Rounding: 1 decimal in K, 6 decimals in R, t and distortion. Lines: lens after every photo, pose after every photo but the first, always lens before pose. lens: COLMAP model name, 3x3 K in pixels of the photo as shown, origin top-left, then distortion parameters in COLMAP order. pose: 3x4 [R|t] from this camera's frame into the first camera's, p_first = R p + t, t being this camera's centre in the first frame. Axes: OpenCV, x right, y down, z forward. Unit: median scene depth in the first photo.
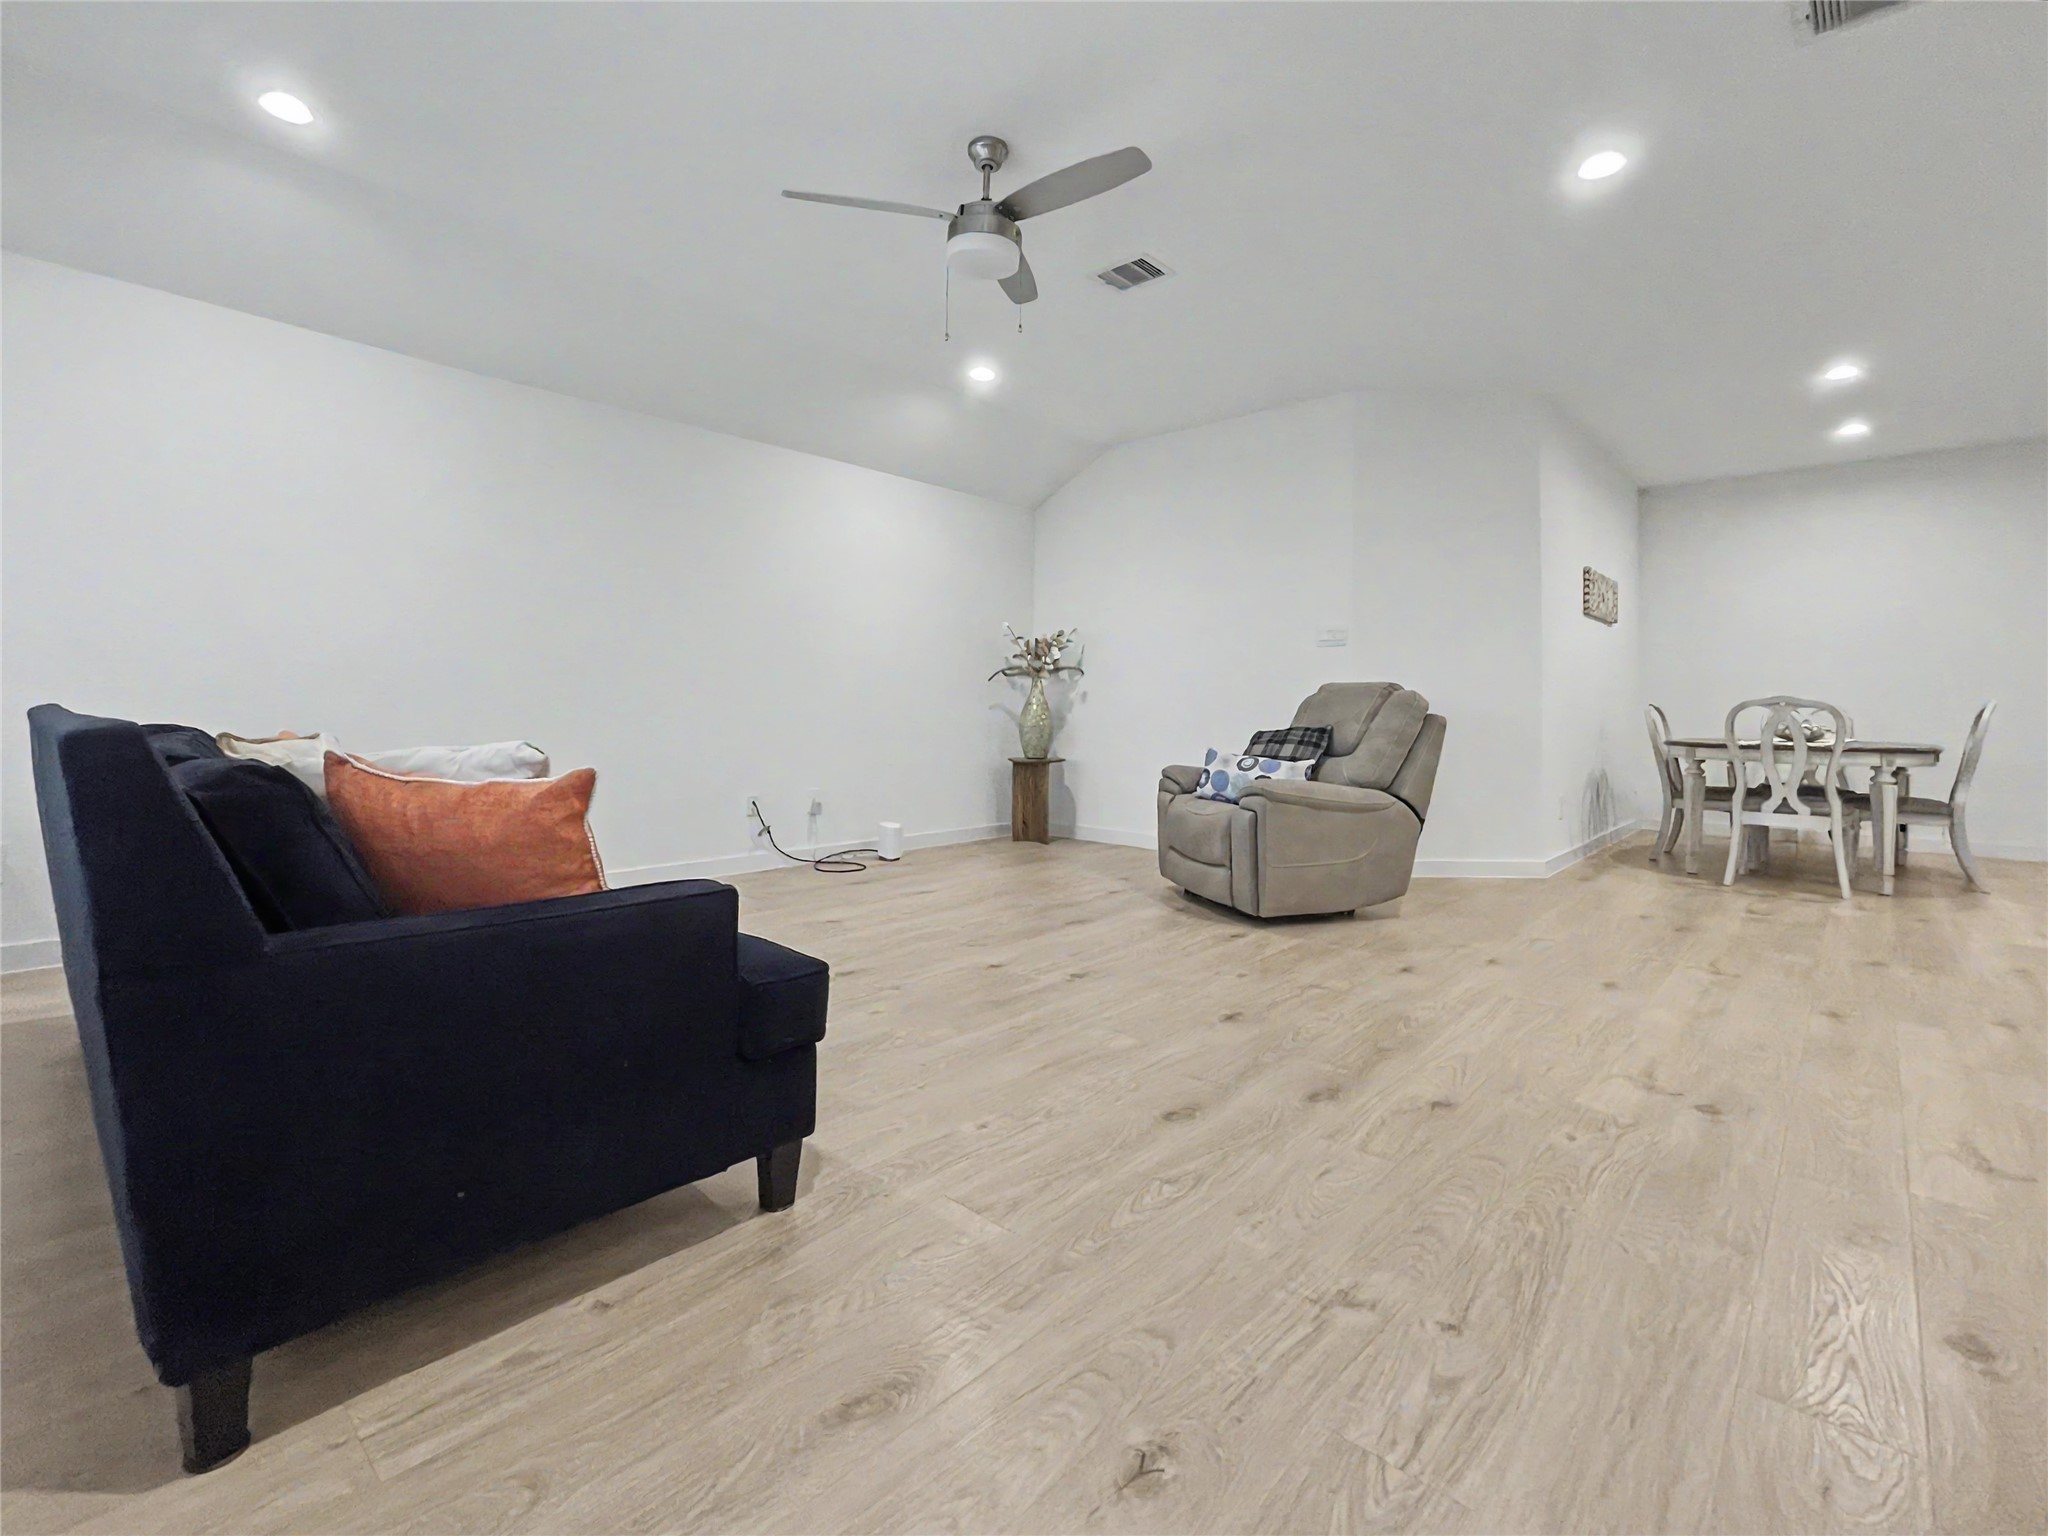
lens RADIAL K [[923.4, 0, 1010.5], [0, 923.4, 670.6], [0, 0, 1]] dist [-0.000207, 0.000663]
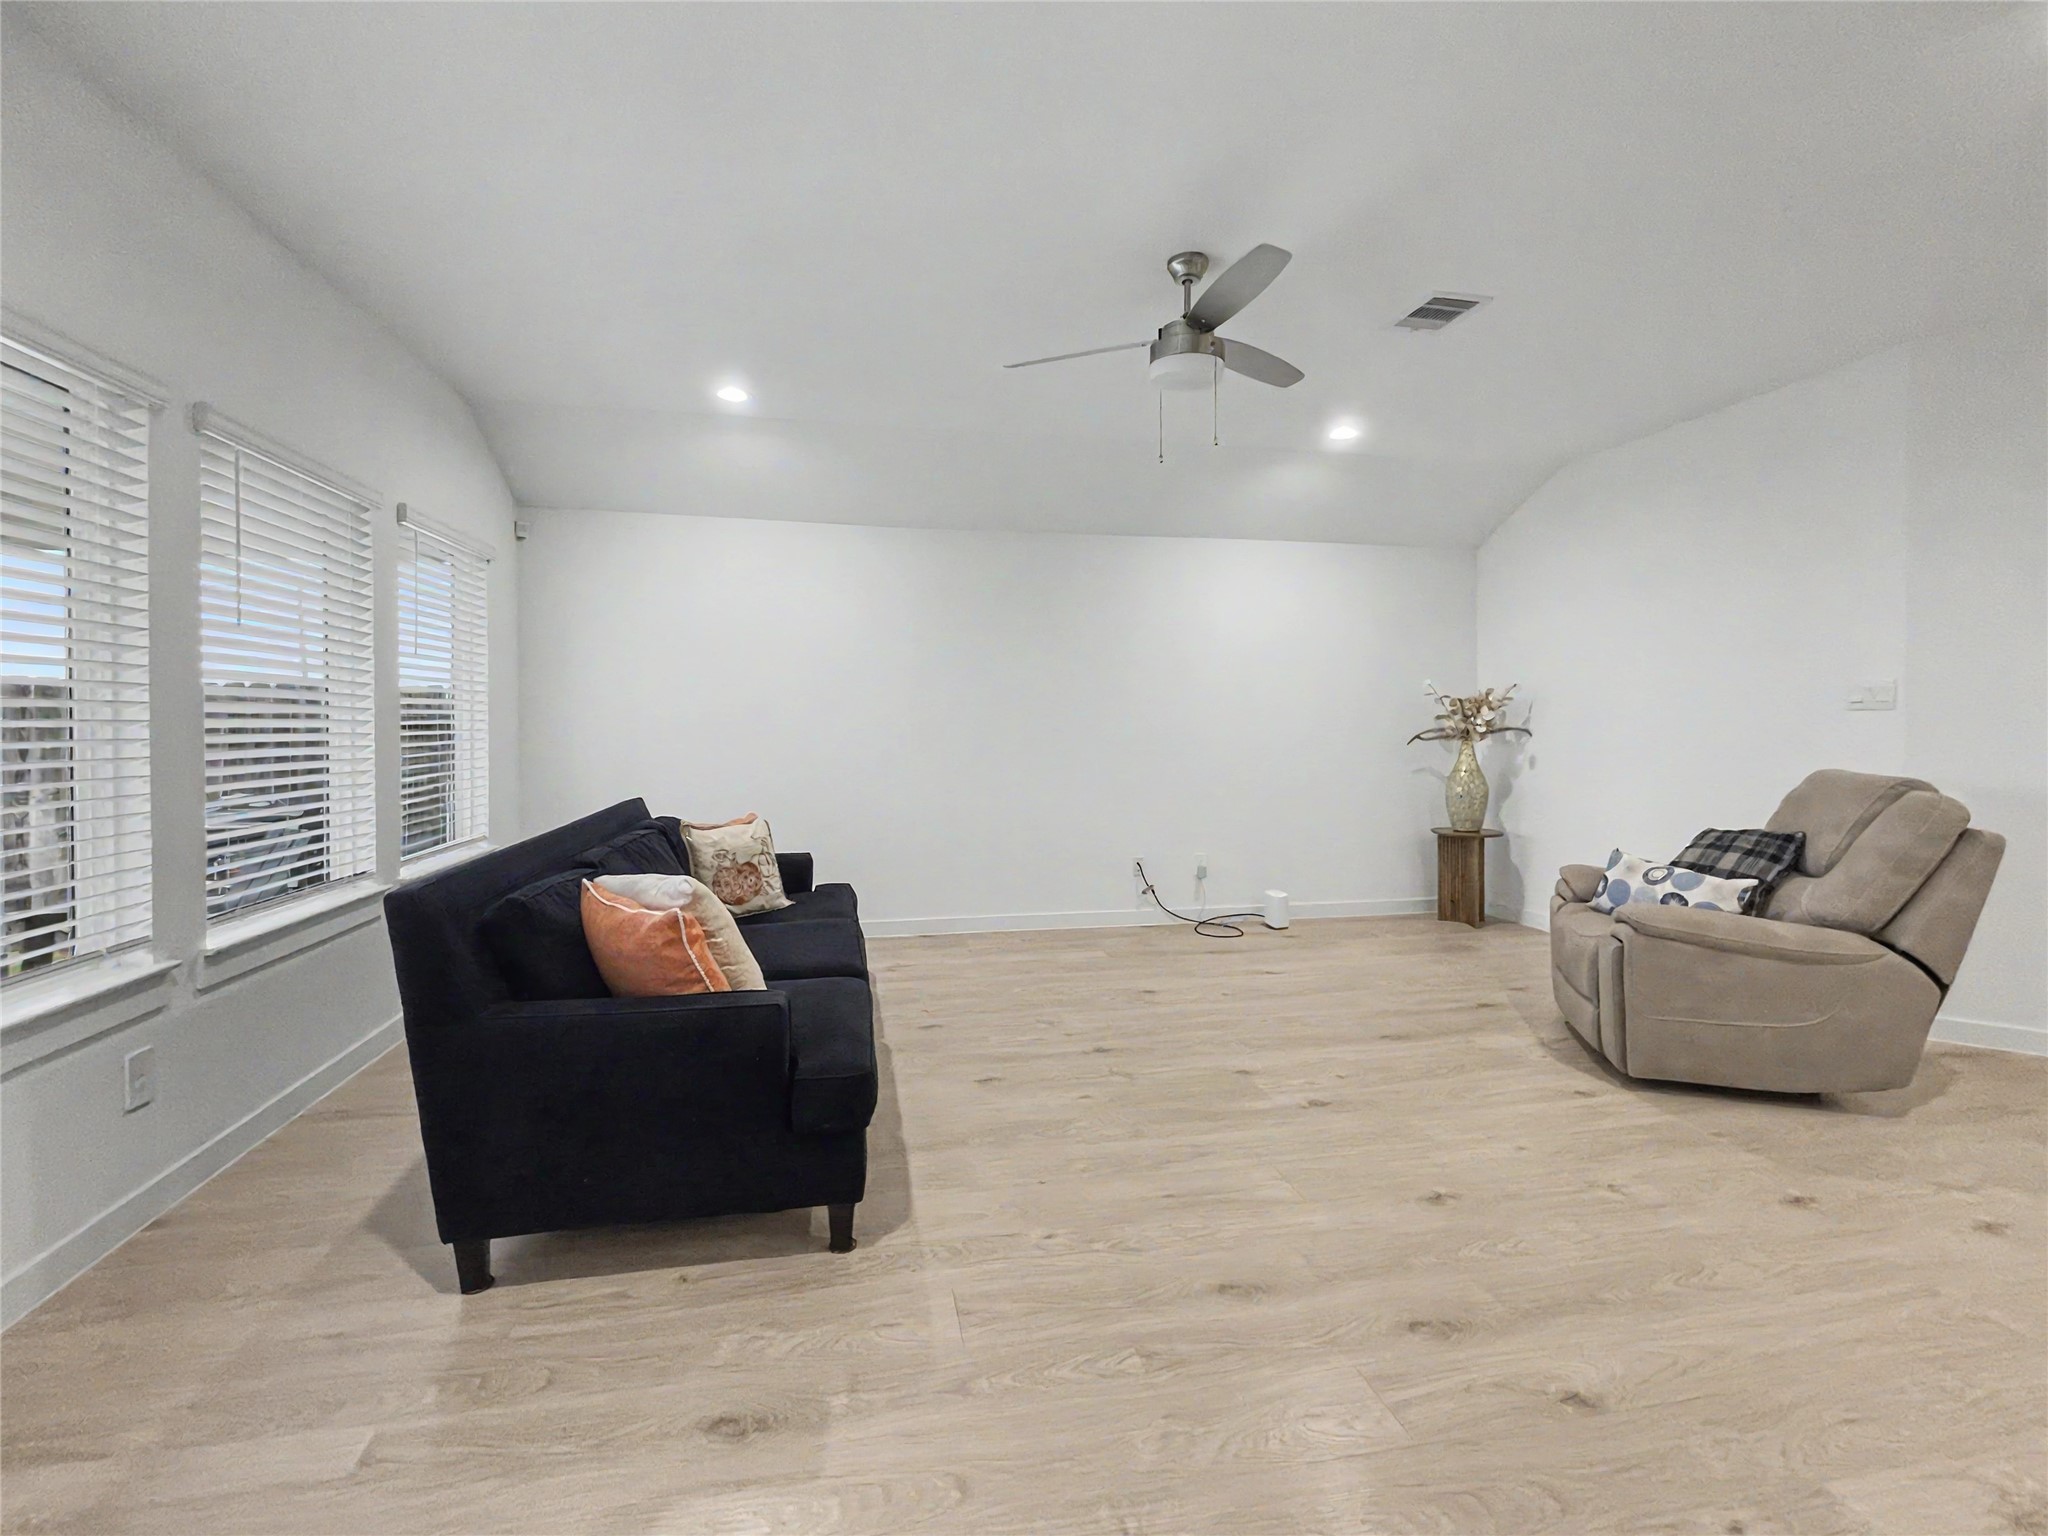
lens RADIAL K [[888.5, 0, 1008.5], [0, 888.5, 718.9], [0, 0, 1]] dist [-0.002786, -0.000216]
pose [[0.805732, -0.014222, -0.592110, 0.285988], [0.033910, 0.999180, 0.022143, -0.075250], [0.591309, -0.037920, 0.805553, 0.070666]]
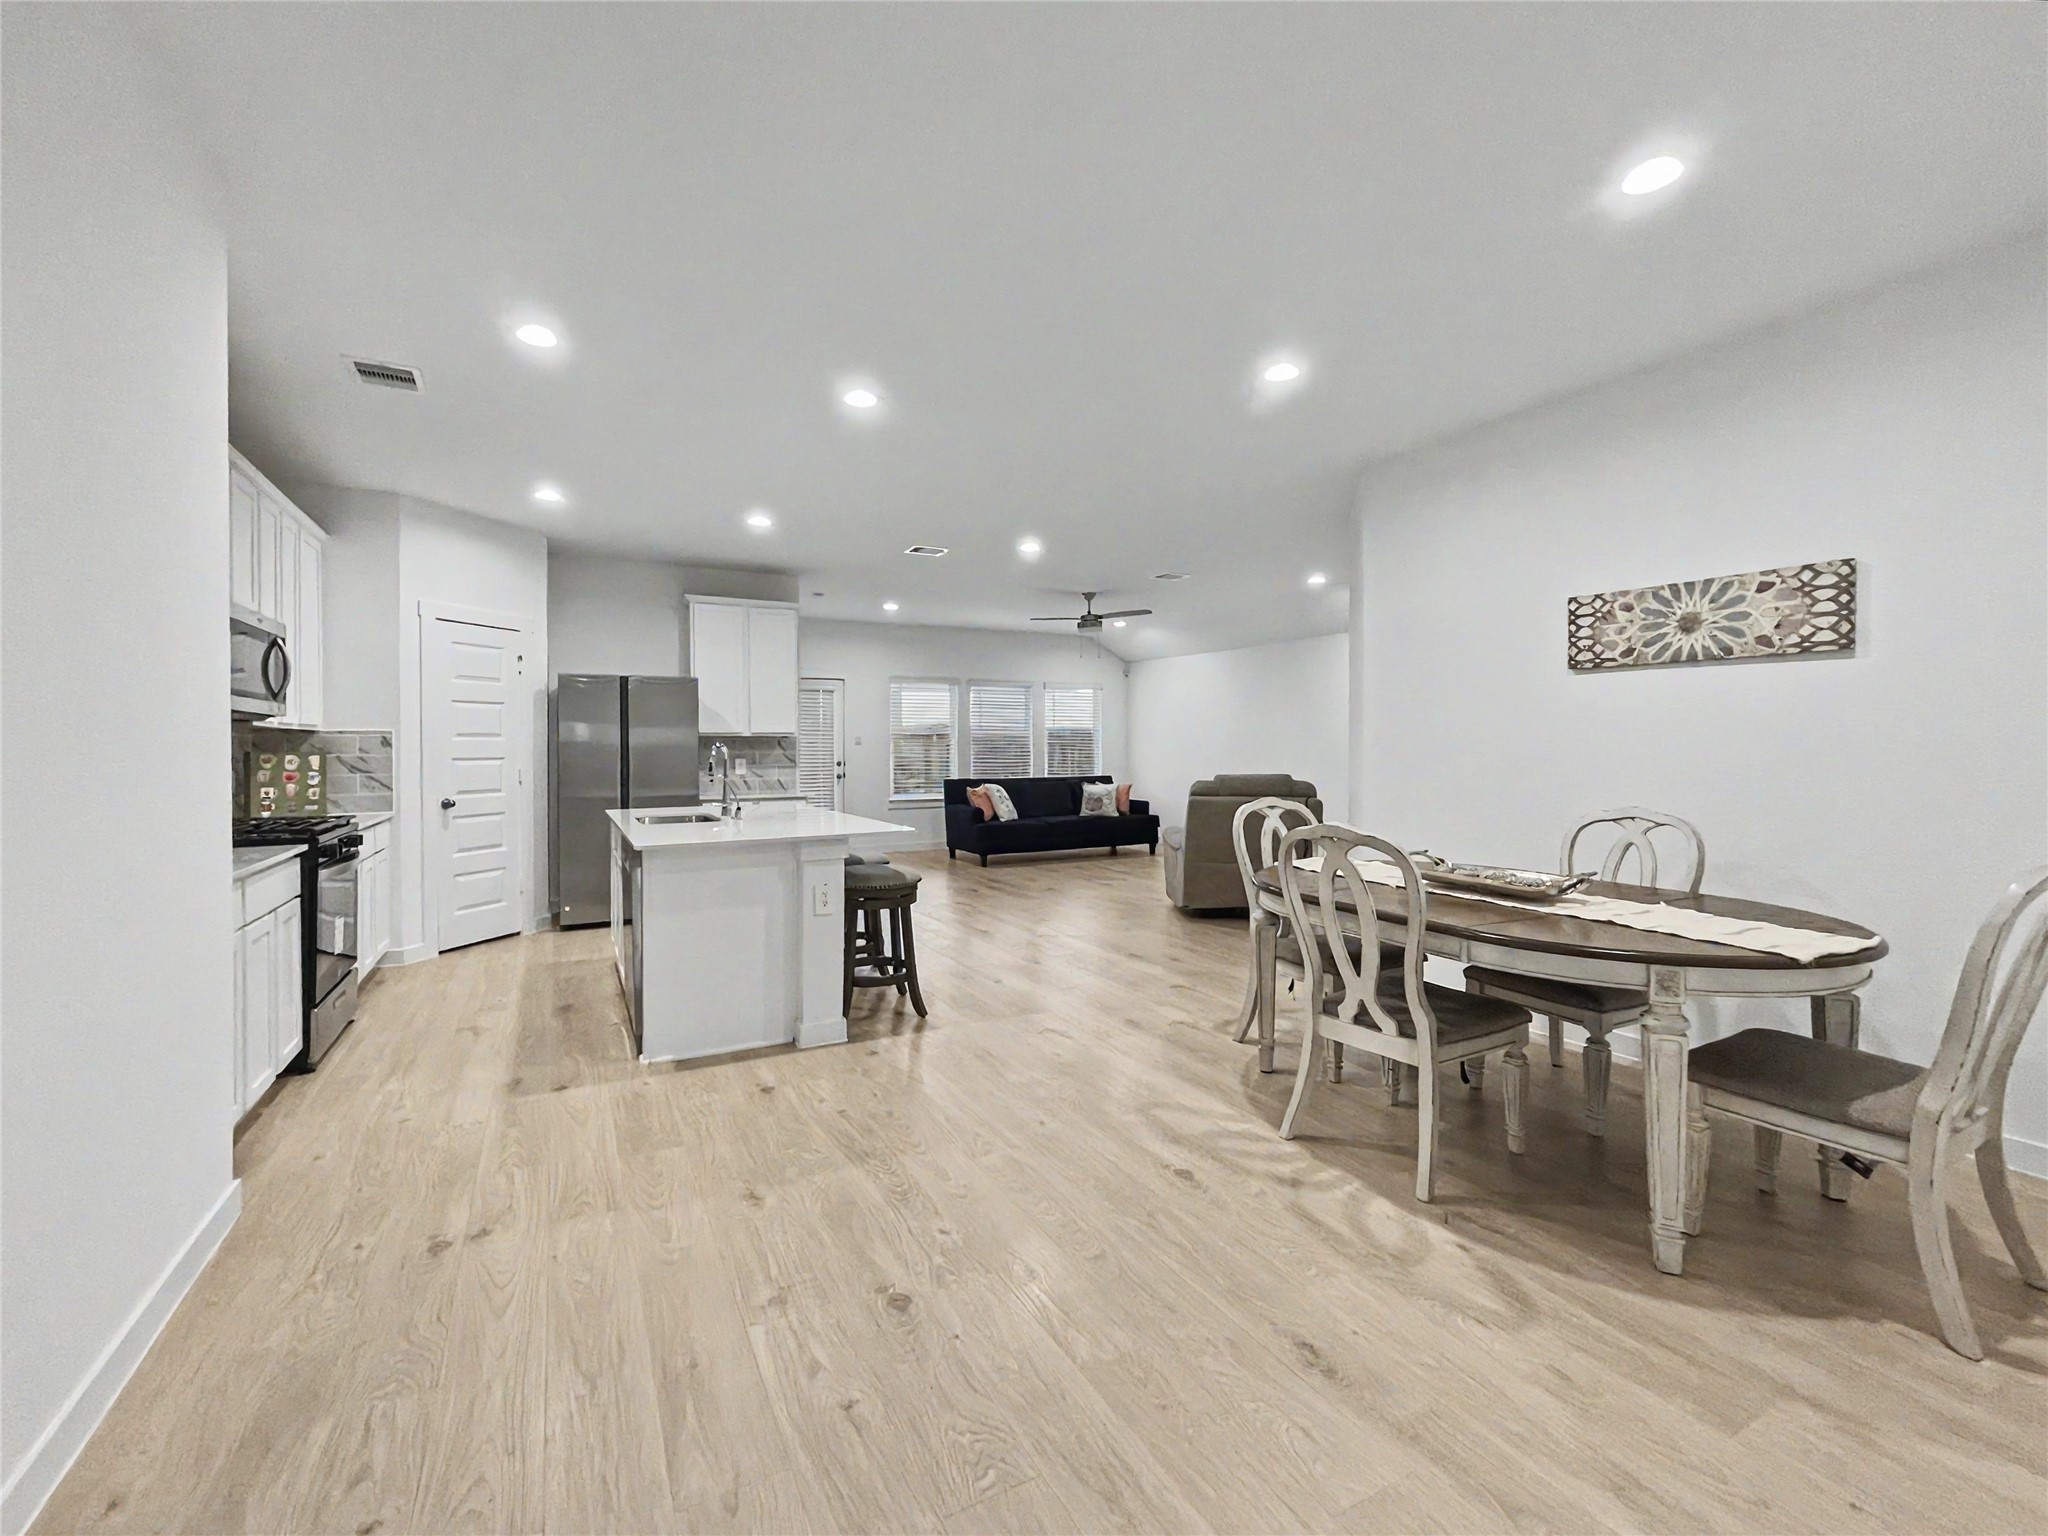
lens RADIAL K [[870.4, 0, 1002.6], [0, 870.4, 754.6], [0, 0, 1]] dist [-0.000768, 0.000024]
pose [[-0.336879, -0.004170, -0.941539, 2.000551], [0.037478, 0.999138, -0.017835, -0.006526], [0.940802, -0.041295, -0.336432, 1.242806]]
